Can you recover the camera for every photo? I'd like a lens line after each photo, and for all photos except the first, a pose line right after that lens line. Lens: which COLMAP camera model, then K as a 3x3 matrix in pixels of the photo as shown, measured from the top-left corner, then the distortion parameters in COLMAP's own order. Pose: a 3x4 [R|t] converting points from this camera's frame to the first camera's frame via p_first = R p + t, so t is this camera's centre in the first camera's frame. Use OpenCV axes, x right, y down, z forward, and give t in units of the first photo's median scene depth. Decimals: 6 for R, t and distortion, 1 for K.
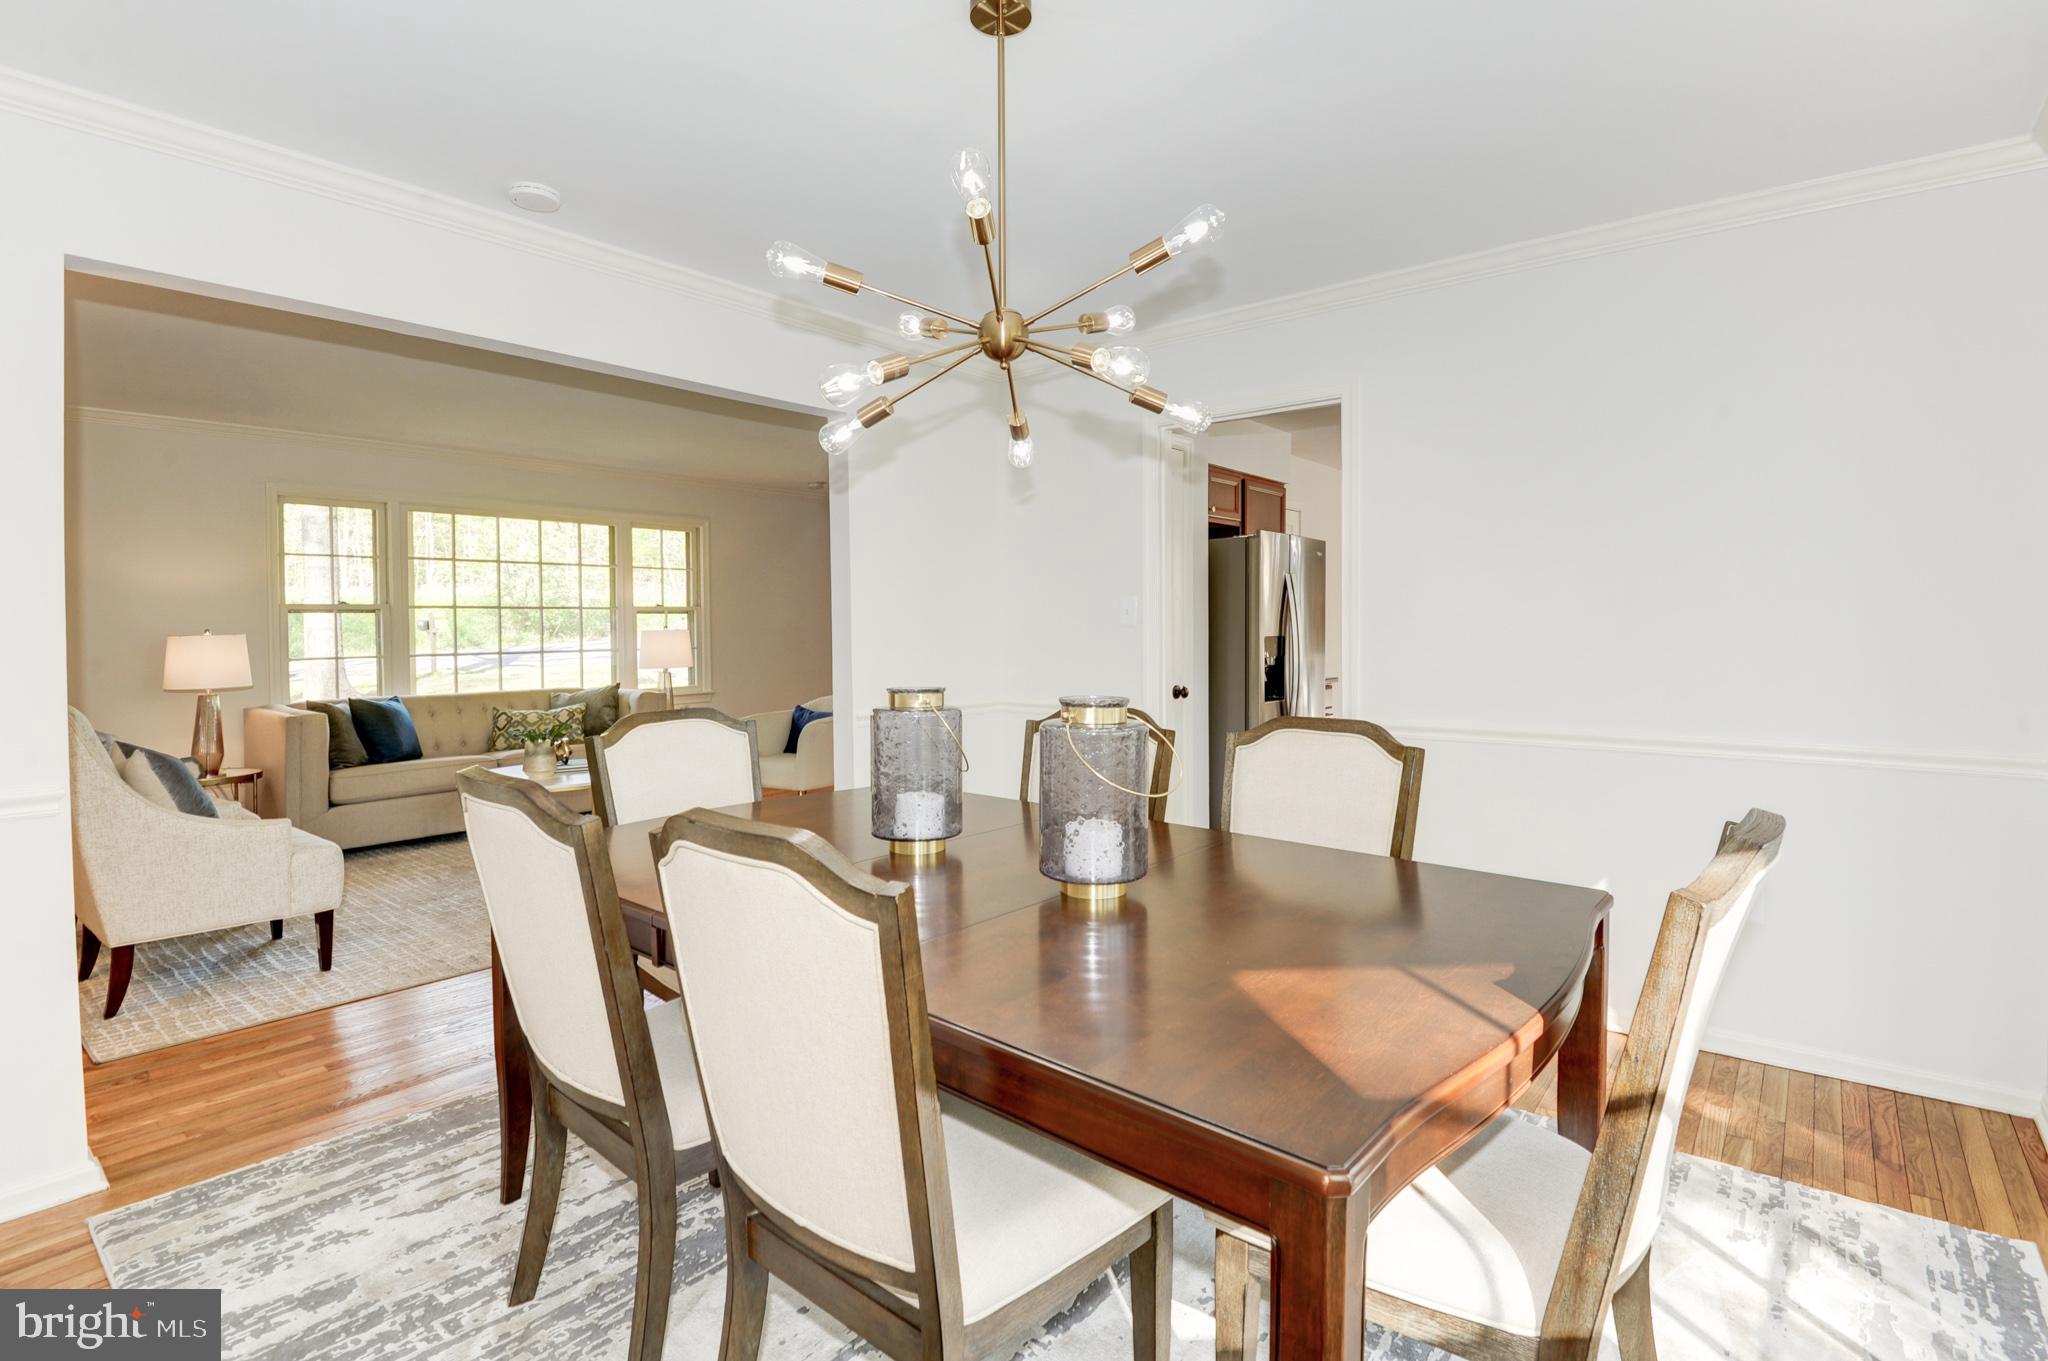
lens RADIAL K [[981.6, 0, 965.1], [0, 981.6, 639.4], [0, 0, 1]] dist [-0.004196, -0.000457]
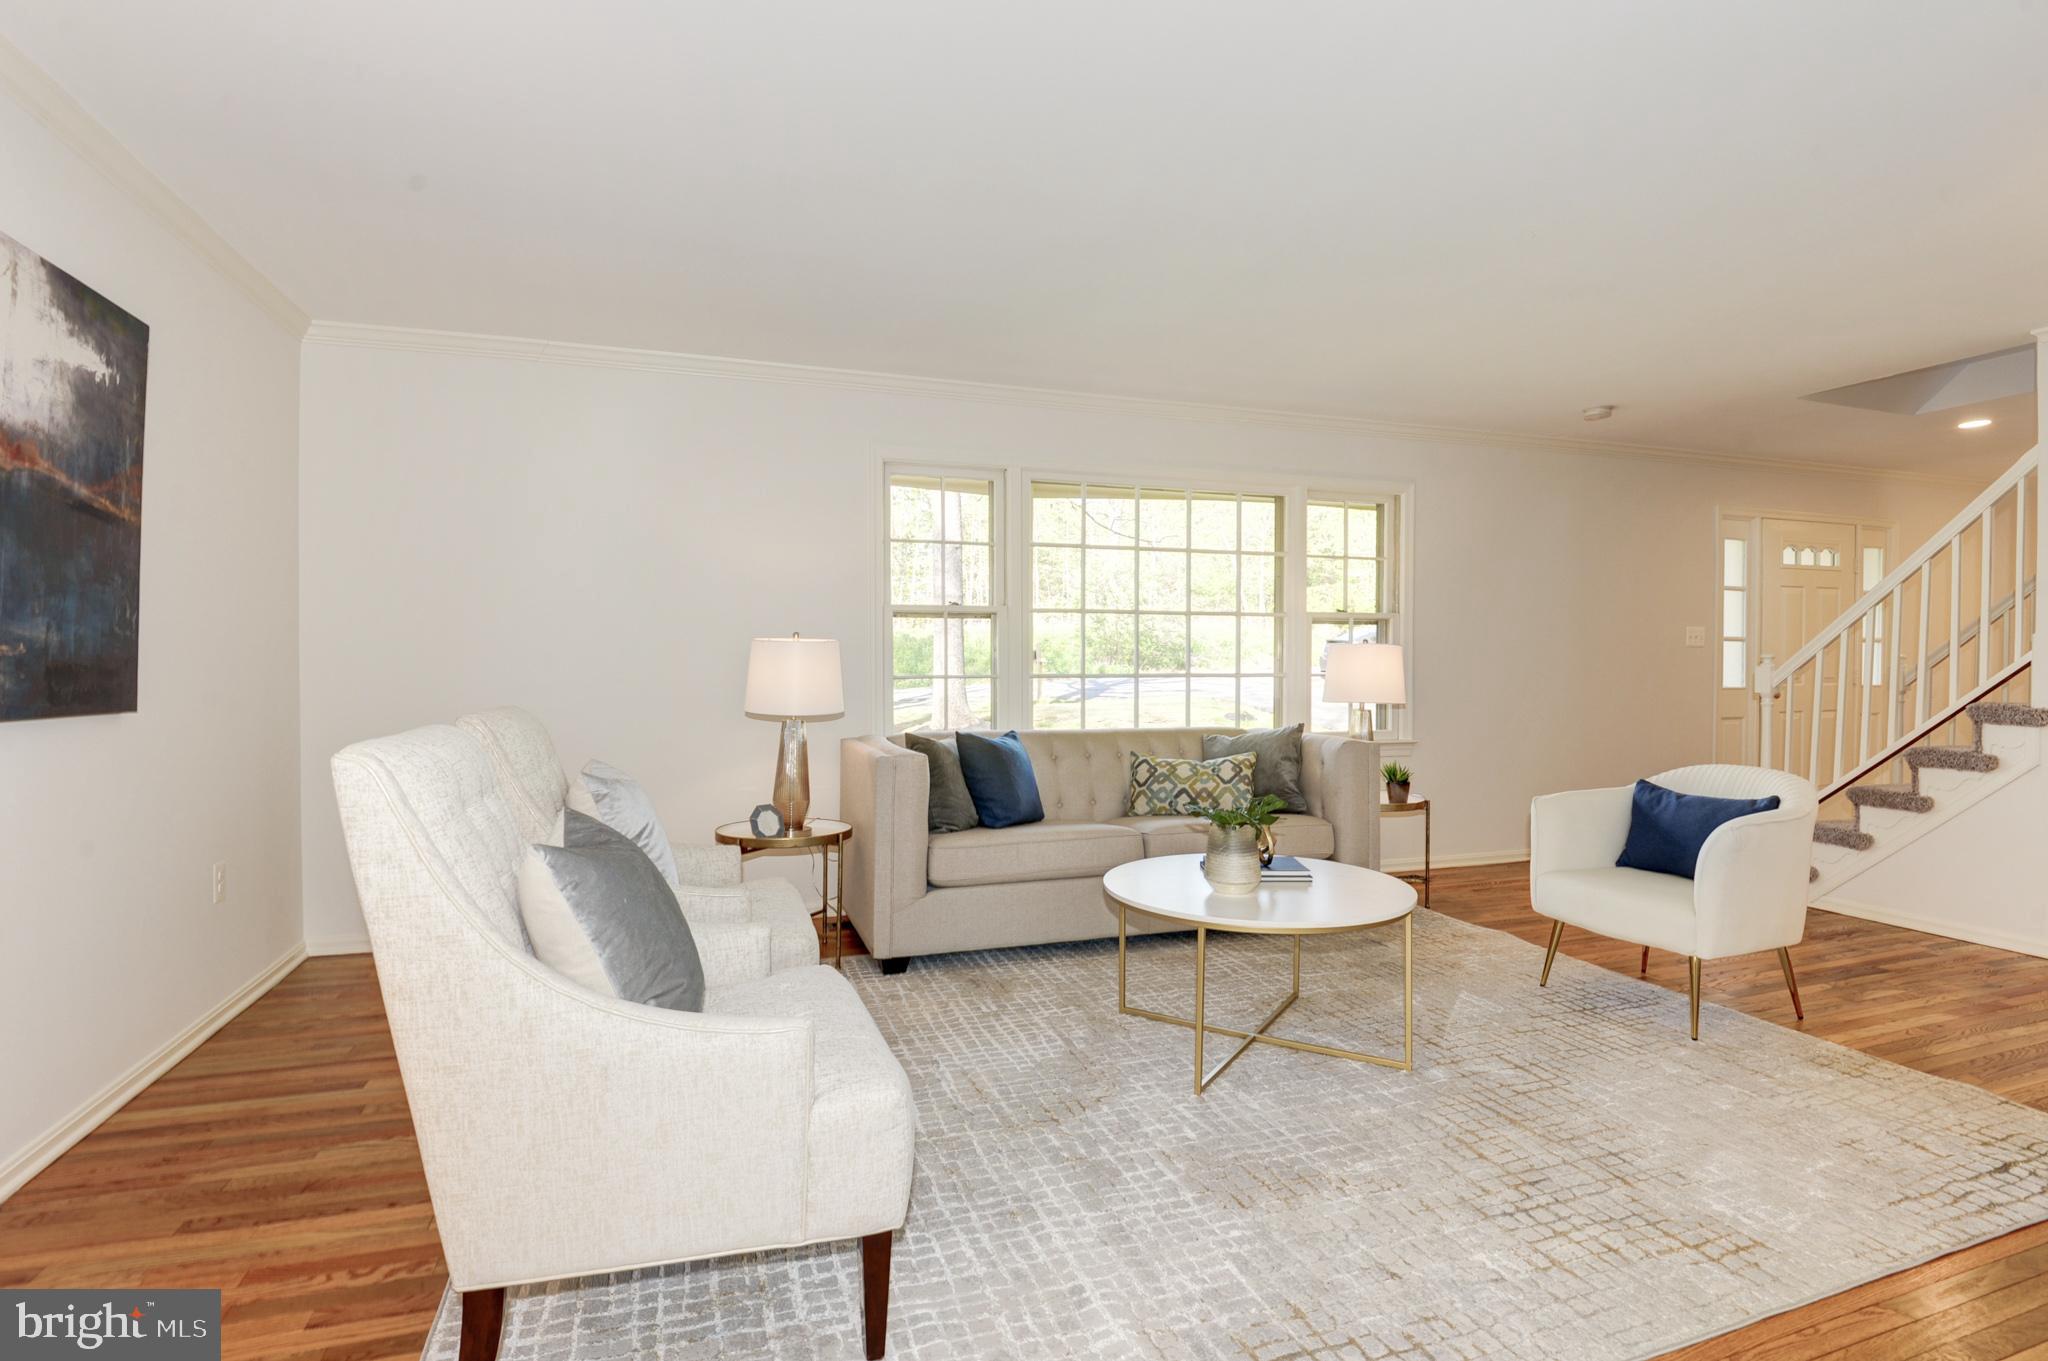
lens RADIAL K [[981.6, 0, 1026.0], [0, 981.6, 675.5], [0, 0, 1]] dist [-0.004196, -0.000457]
pose [[0.873818, 0.019449, -0.485864, -0.215364], [-0.019655, 0.999796, 0.004674, 0.012952], [0.485856, 0.005466, 0.874022, 0.362469]]
